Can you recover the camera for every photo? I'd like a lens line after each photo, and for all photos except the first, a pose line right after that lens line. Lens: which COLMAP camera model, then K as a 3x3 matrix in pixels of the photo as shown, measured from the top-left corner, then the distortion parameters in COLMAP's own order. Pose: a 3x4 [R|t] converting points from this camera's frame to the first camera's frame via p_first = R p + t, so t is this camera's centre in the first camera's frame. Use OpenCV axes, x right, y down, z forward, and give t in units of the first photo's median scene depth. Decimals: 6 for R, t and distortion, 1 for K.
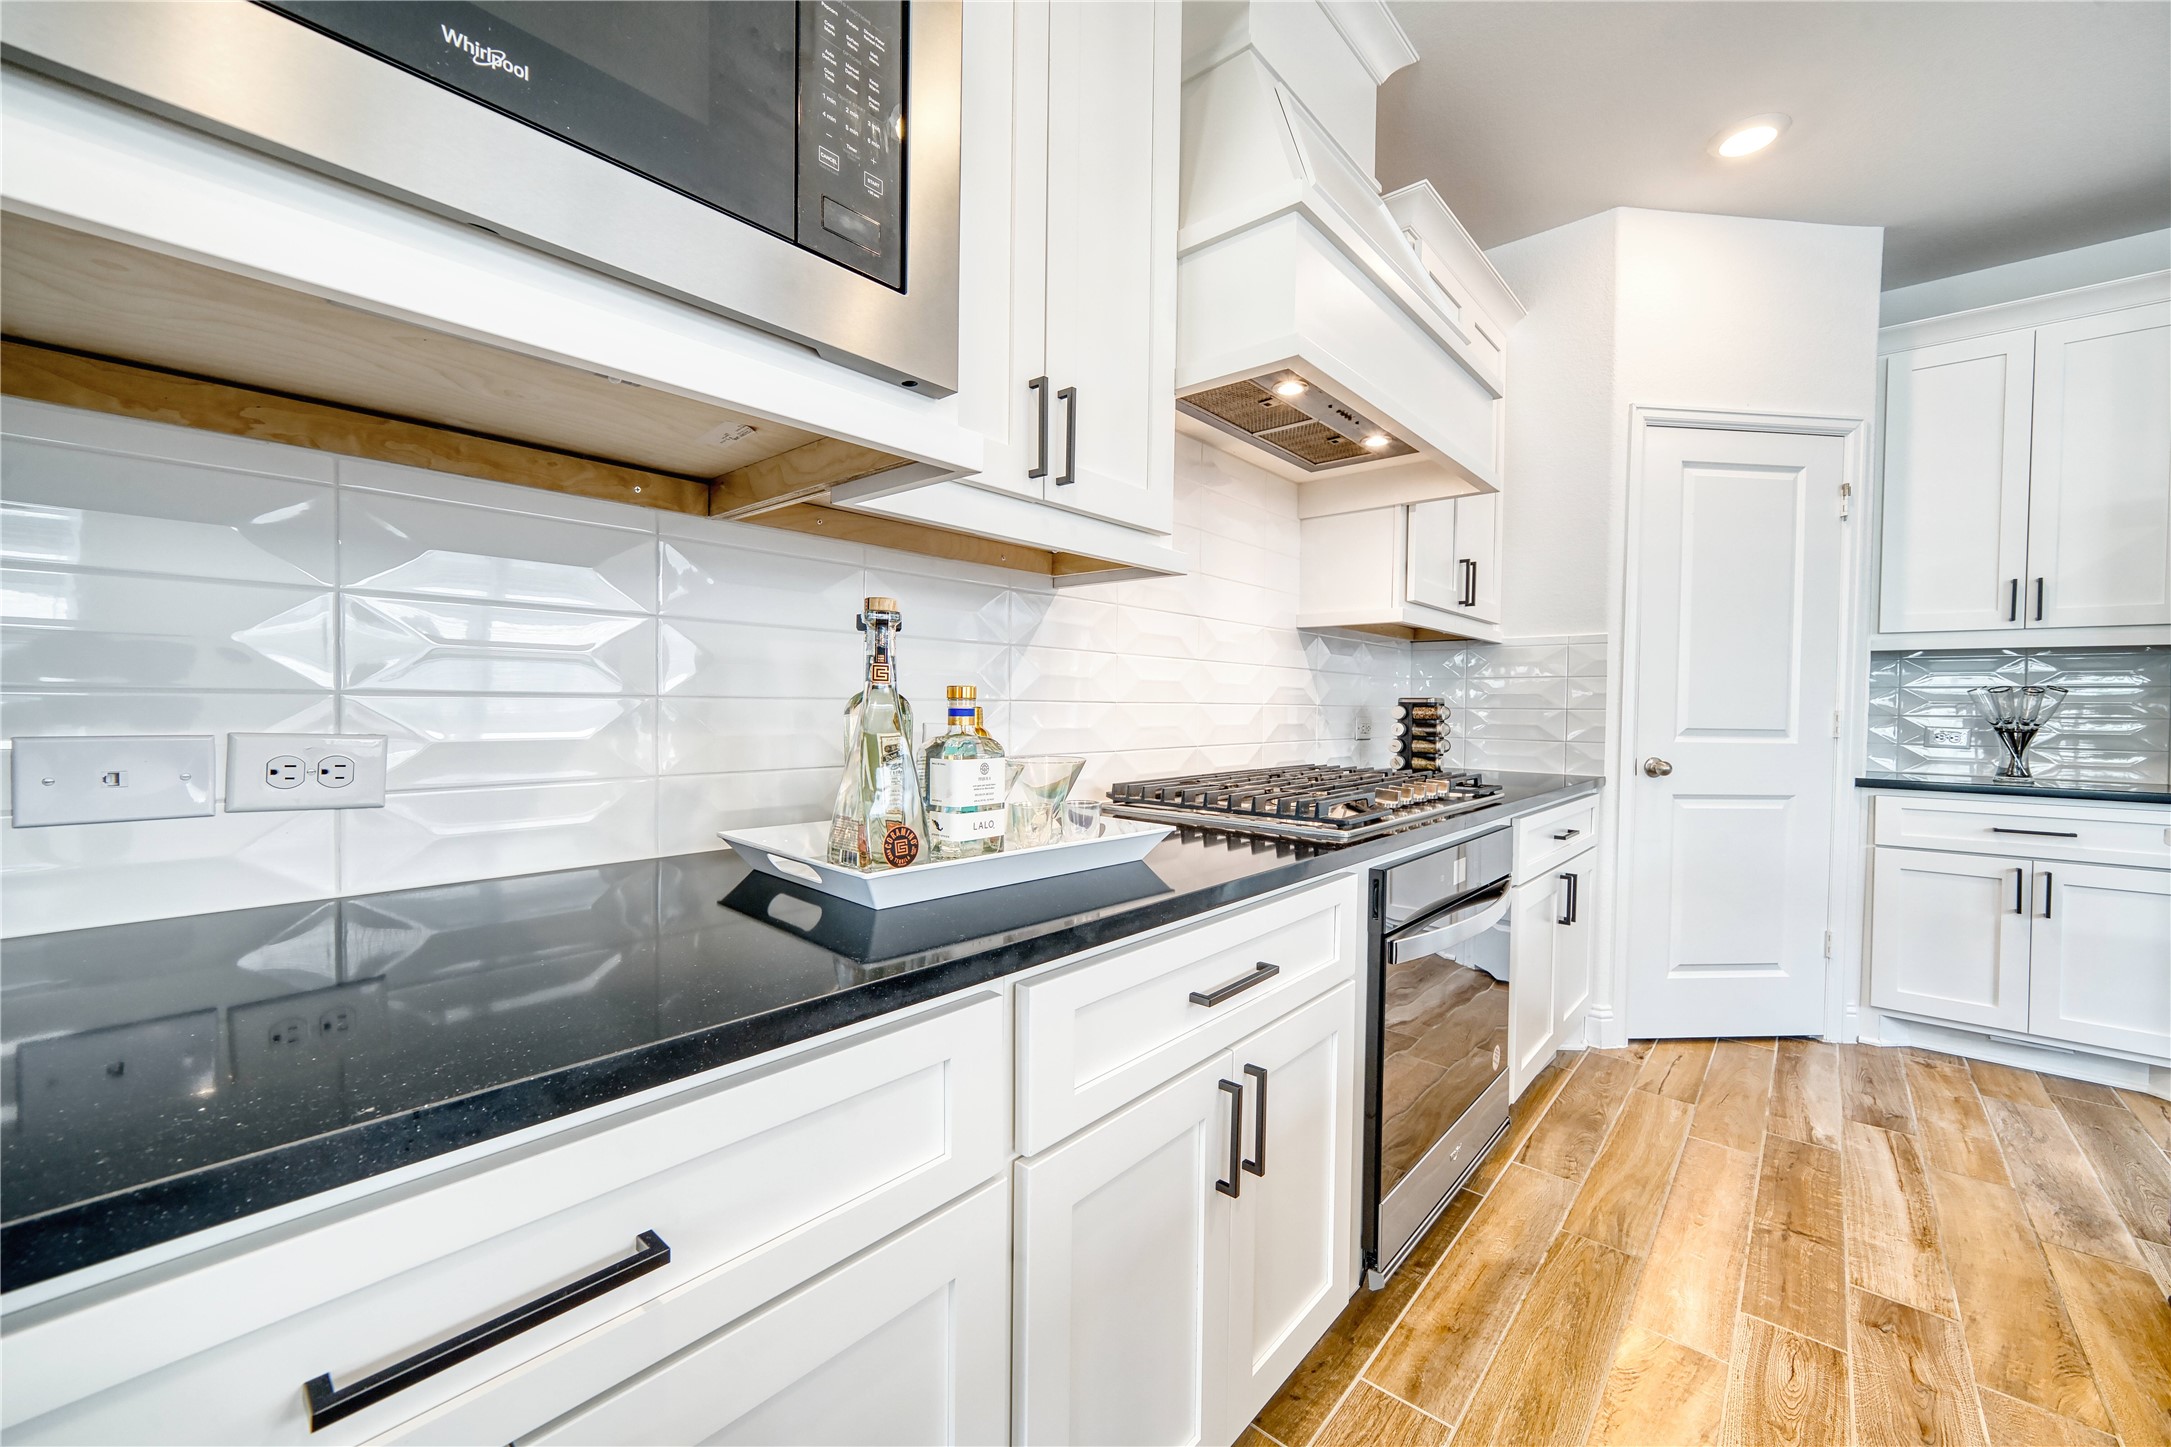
lens RADIAL K [[847.2, 0, 1085.5], [0, 847.2, 723.5], [0, 0, 1]] dist [-0.003313, 0.000736]
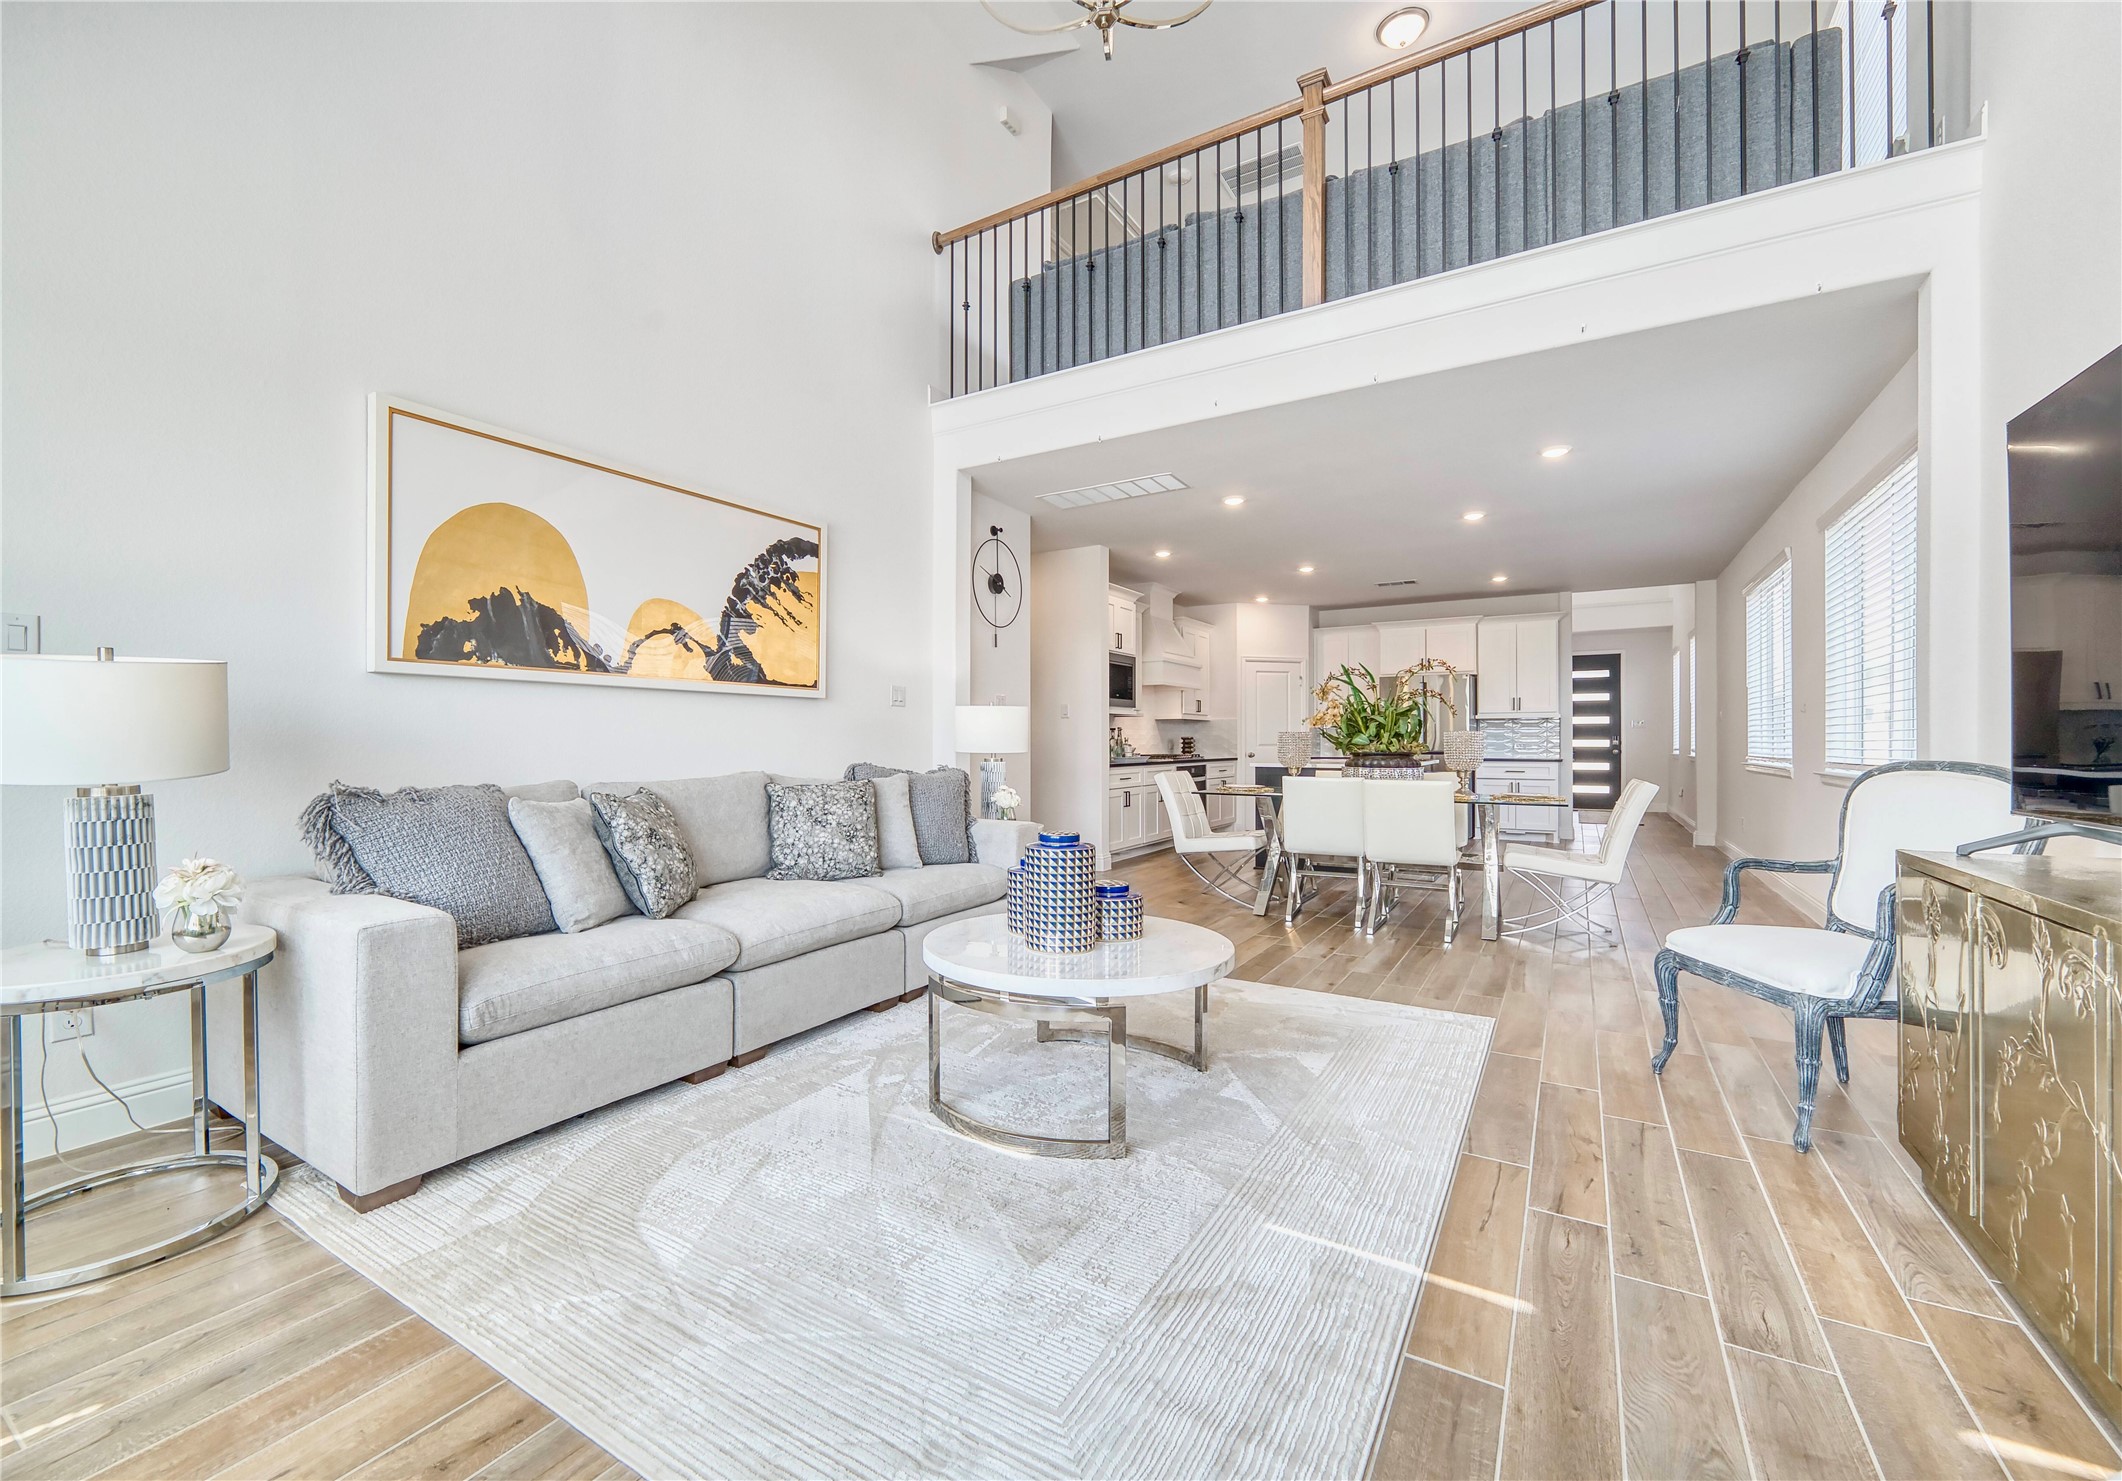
lens RADIAL K [[887.6, 0, 993.6], [0, 887.6, 744.0], [0, 0, 1]] dist [-0.000996, -0.000119]
pose [[0.991204, -0.019981, 0.130826, -1.110907], [0.023206, 0.999462, -0.023177, 0.078237], [-0.130292, 0.026009, 0.991134, -3.176528]]
